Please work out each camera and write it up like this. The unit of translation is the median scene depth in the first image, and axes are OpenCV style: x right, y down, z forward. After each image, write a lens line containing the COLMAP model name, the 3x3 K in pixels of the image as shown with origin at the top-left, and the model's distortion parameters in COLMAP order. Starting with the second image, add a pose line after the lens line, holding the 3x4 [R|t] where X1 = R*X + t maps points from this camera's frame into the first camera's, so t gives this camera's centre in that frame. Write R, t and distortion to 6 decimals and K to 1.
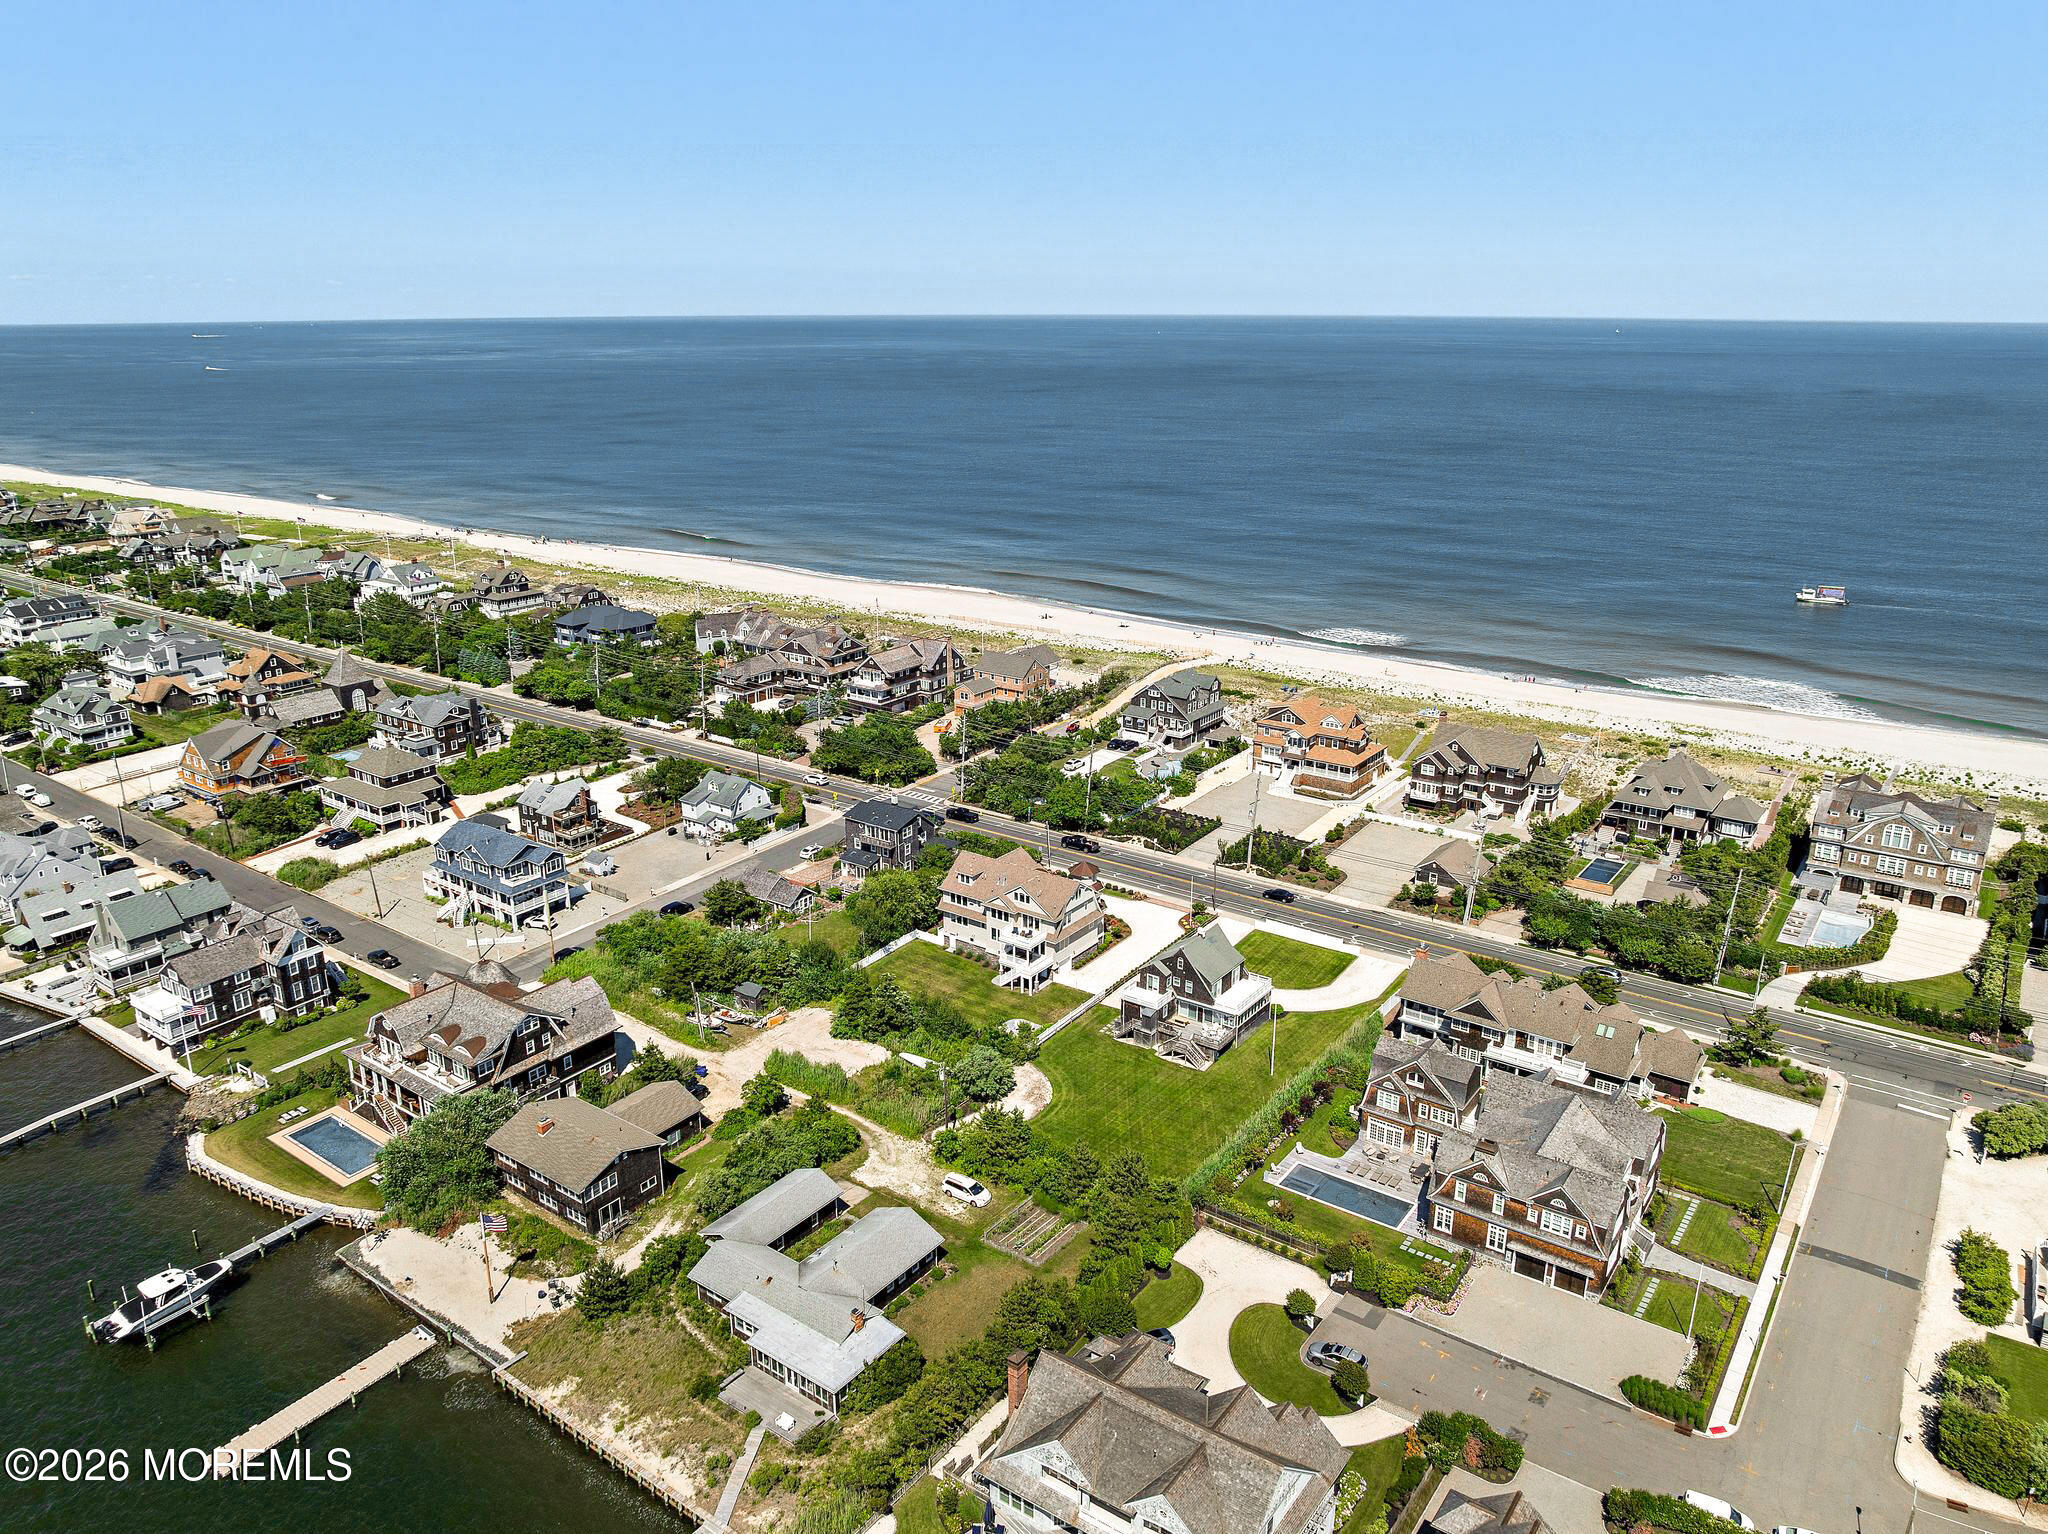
lens RADIAL K [[1436.3, 0, 1024.0], [0, 1436.3, 767.0], [0, 0, 1]] dist [-0.039492, 0.001581]
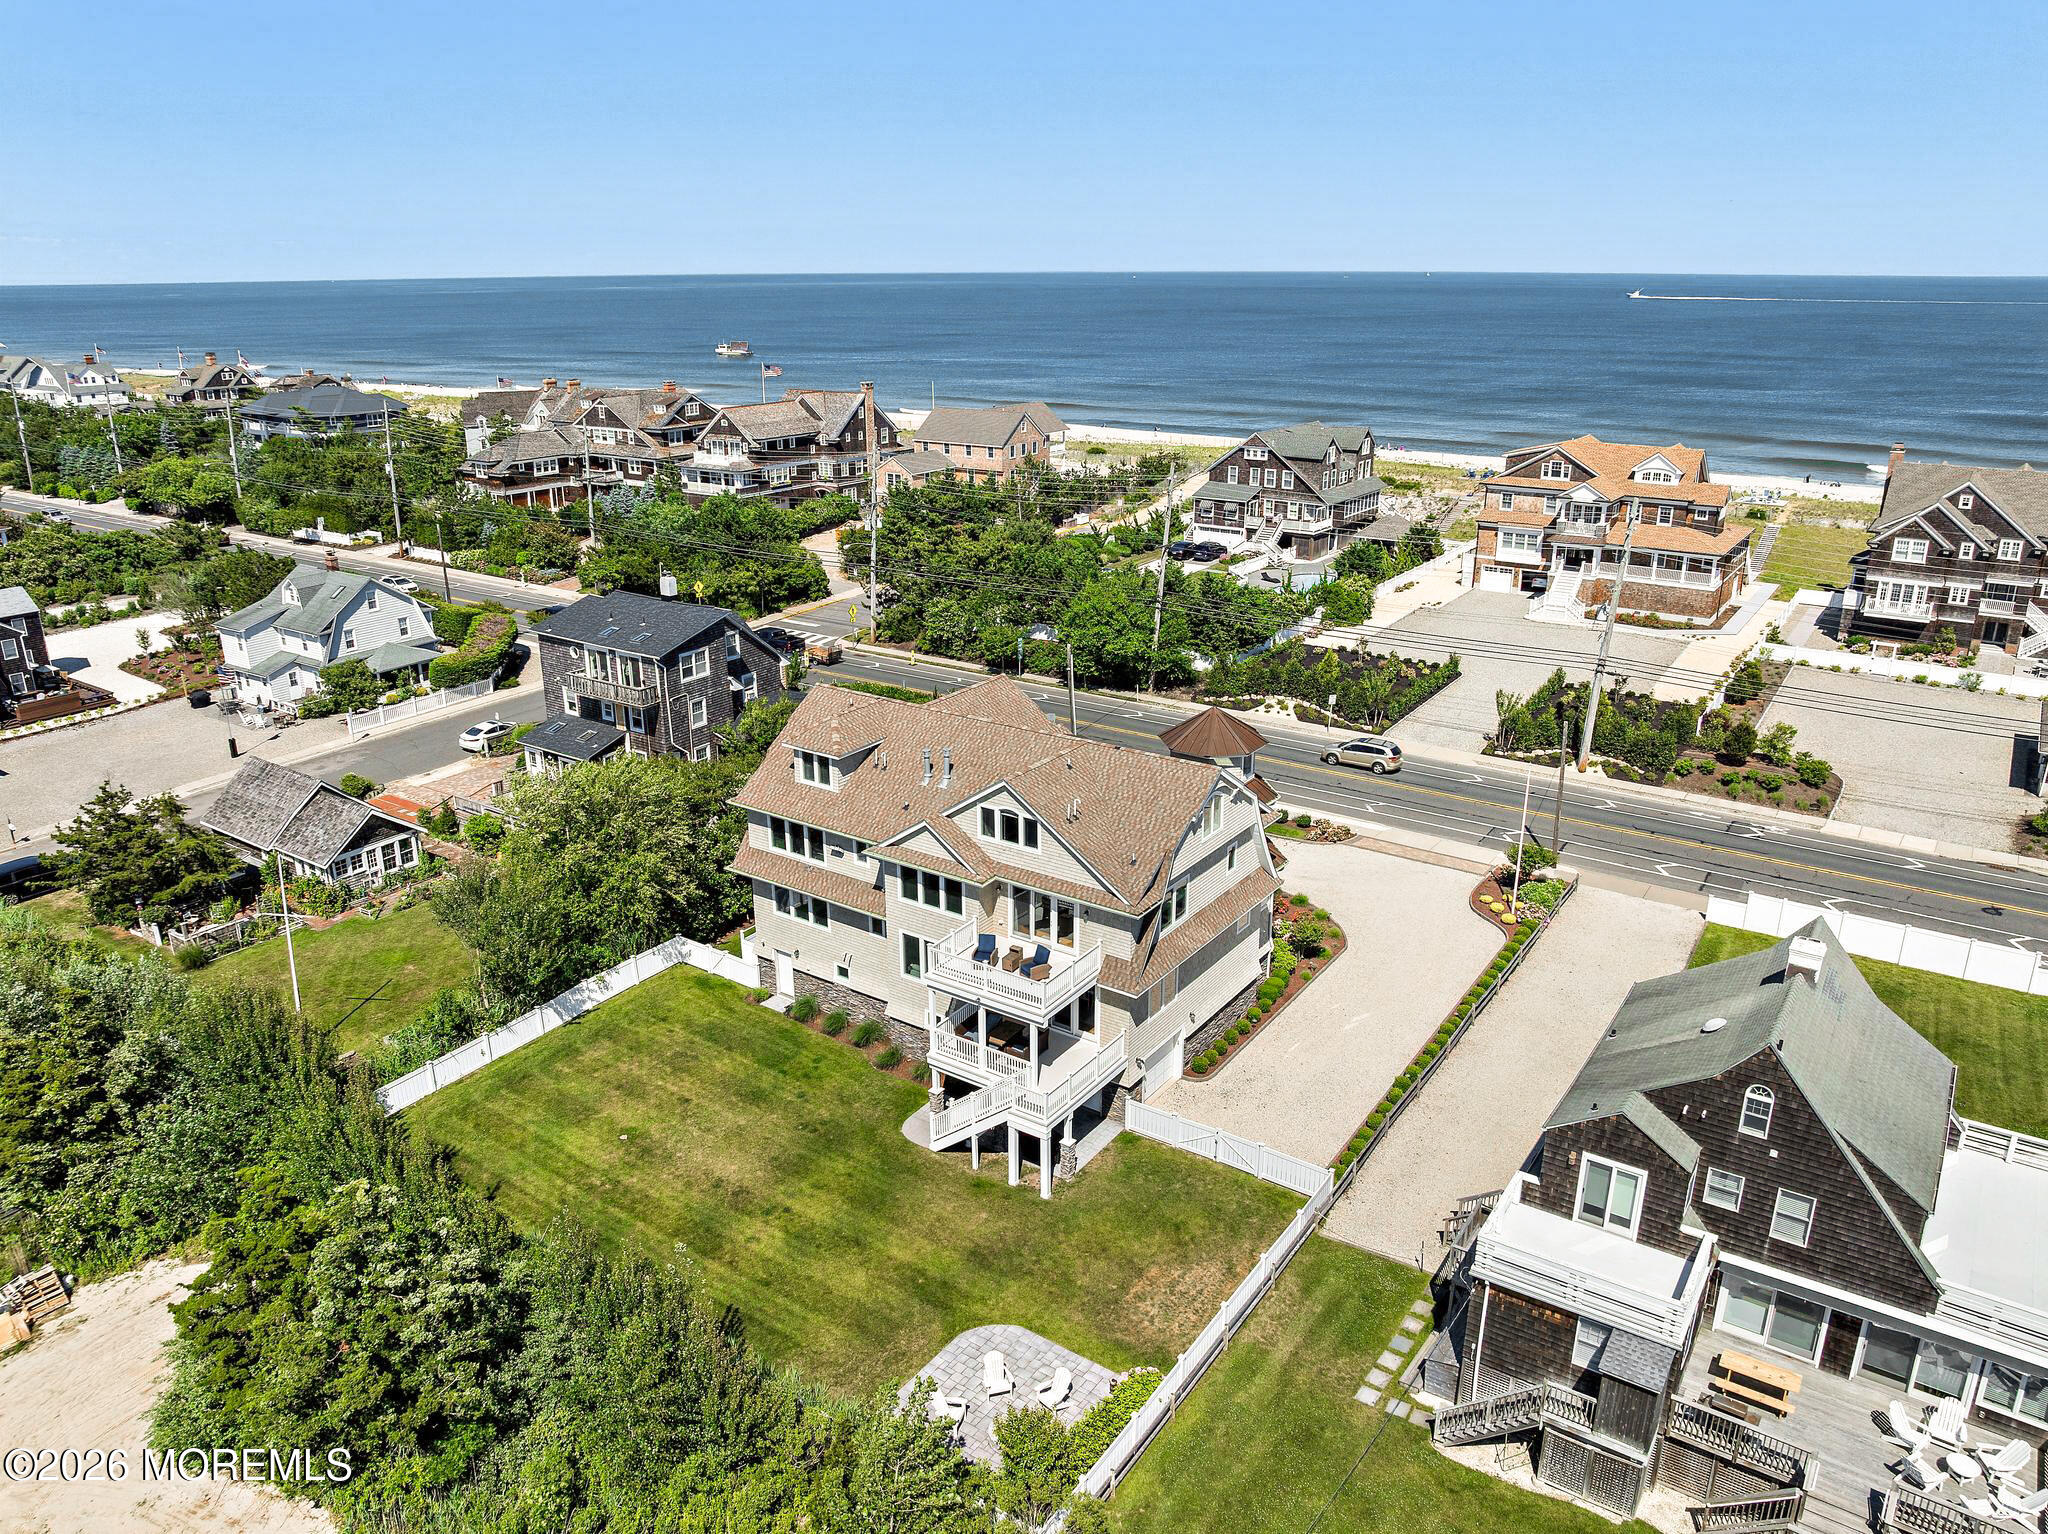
lens RADIAL K [[1436.3, 0, 1024.0], [0, 1436.3, 767.0], [0, 0, 1]] dist [-0.039492, 0.001581]
pose [[0.999854, -0.008417, 0.014852, -0.002227], [0.008043, 0.999655, 0.025015, 0.062077], [-0.015057, -0.024892, 0.999577, 0.619147]]
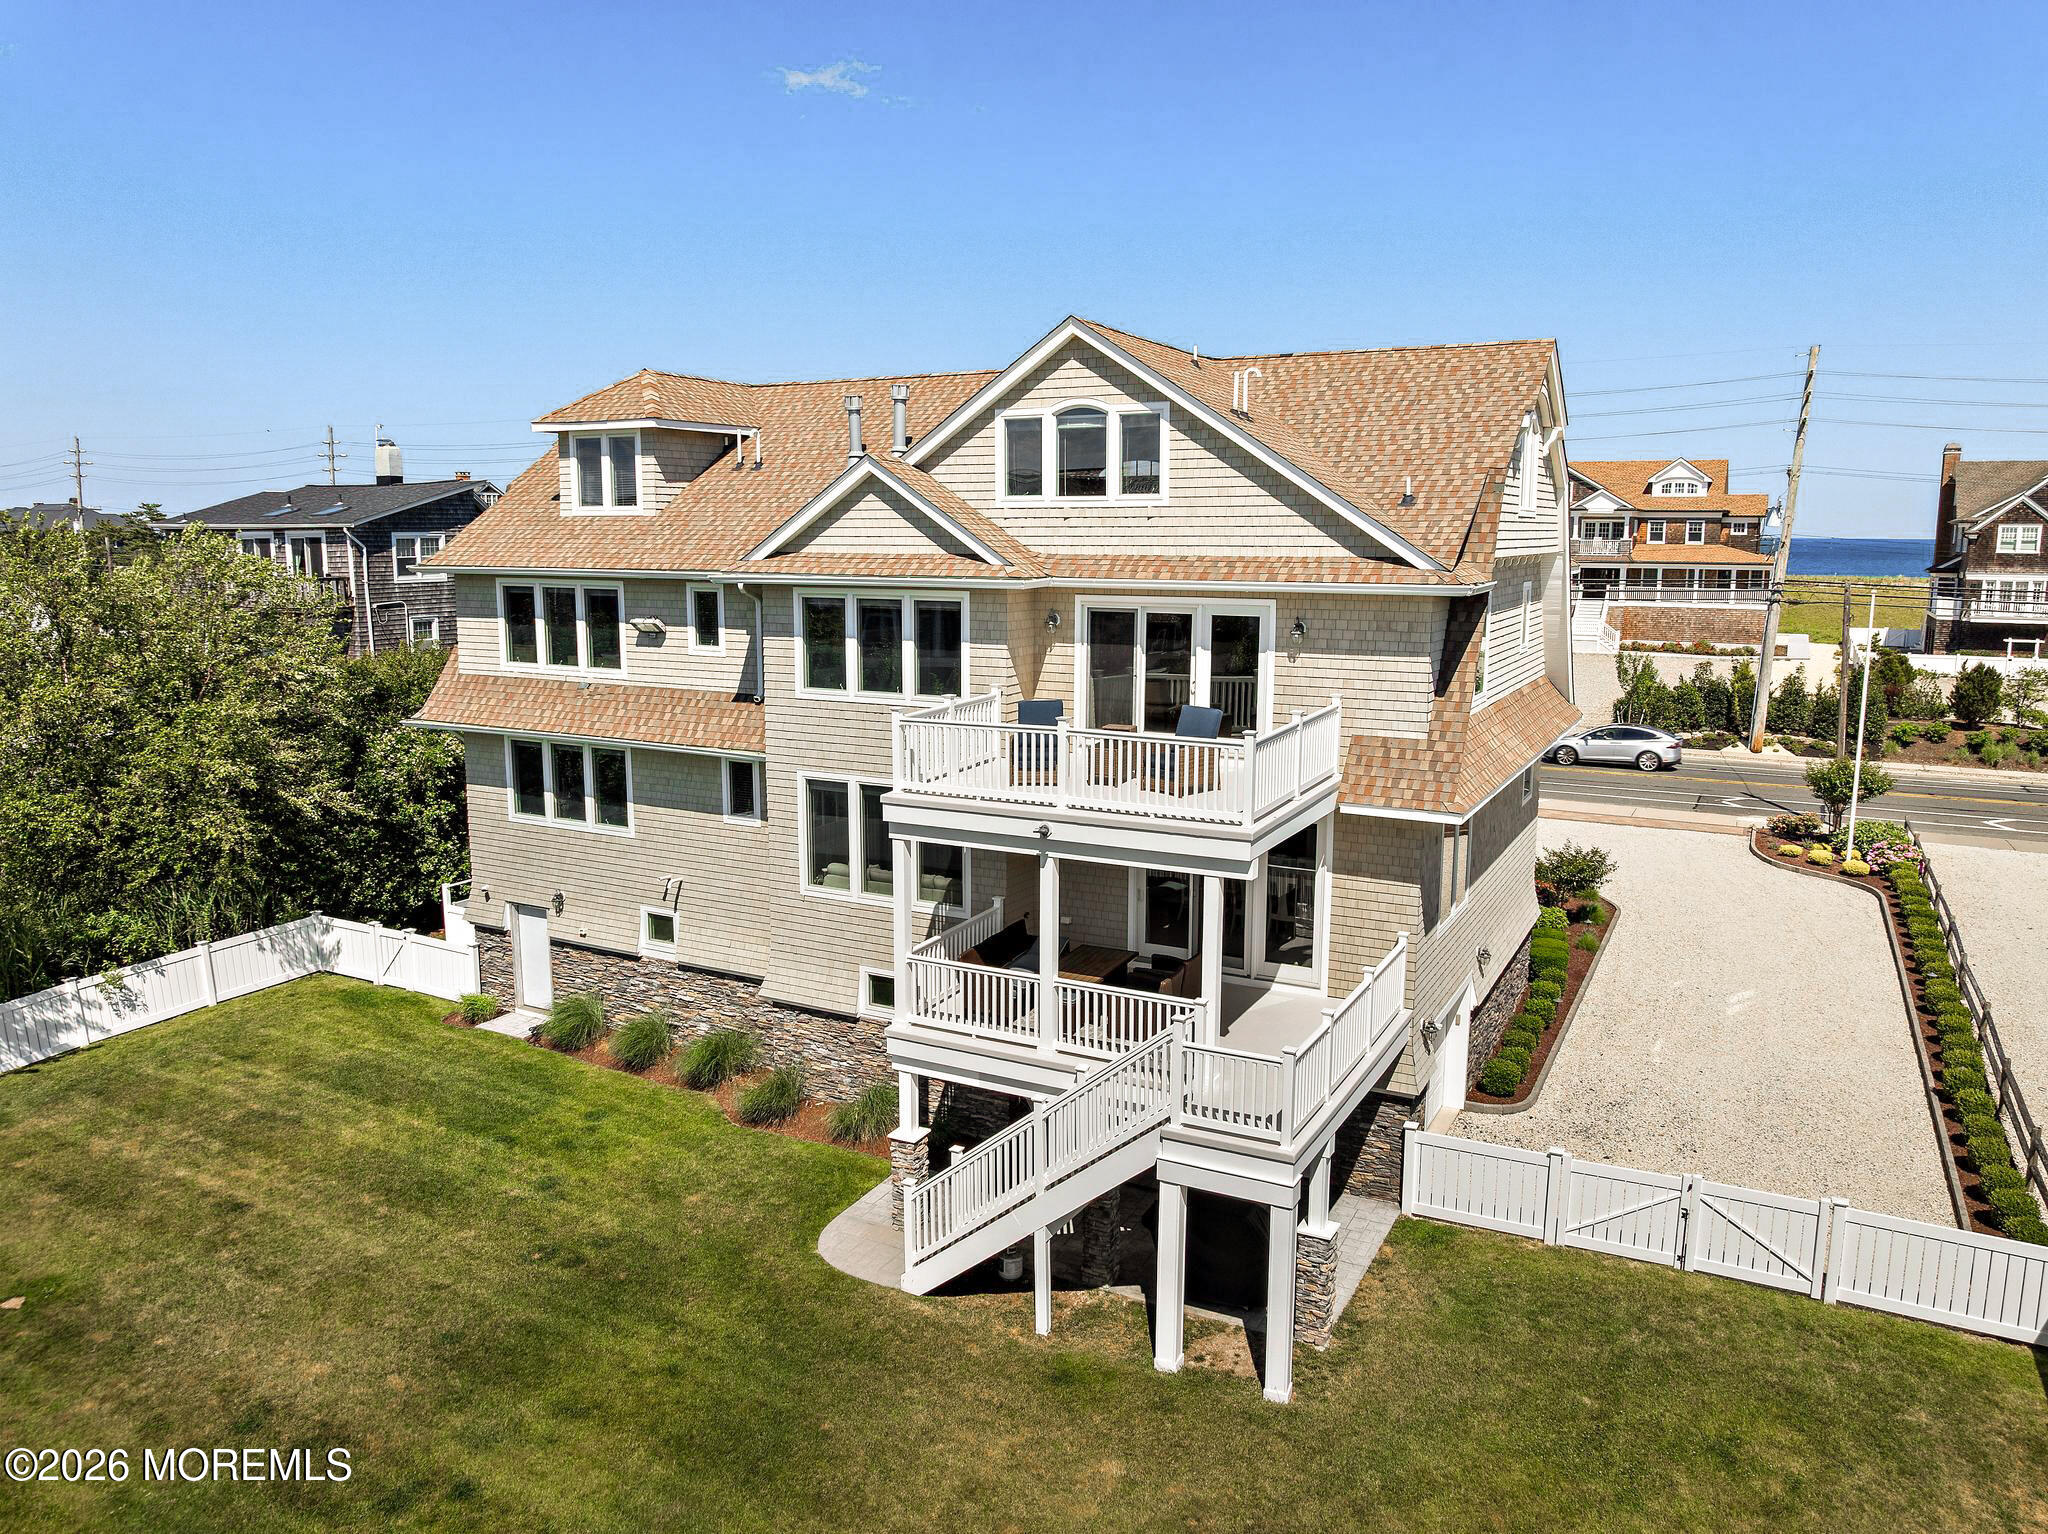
lens RADIAL K [[1441.7, 0, 1022.0], [0, 1441.7, 763.5], [0, 0, 1]] dist [-0.042464, 0.002838]
pose [[0.991108, -0.018634, 0.131745, -0.017973], [0.038182, 0.988332, -0.147453, 0.111728], [-0.127460, 0.151172, 0.980255, 0.762160]]
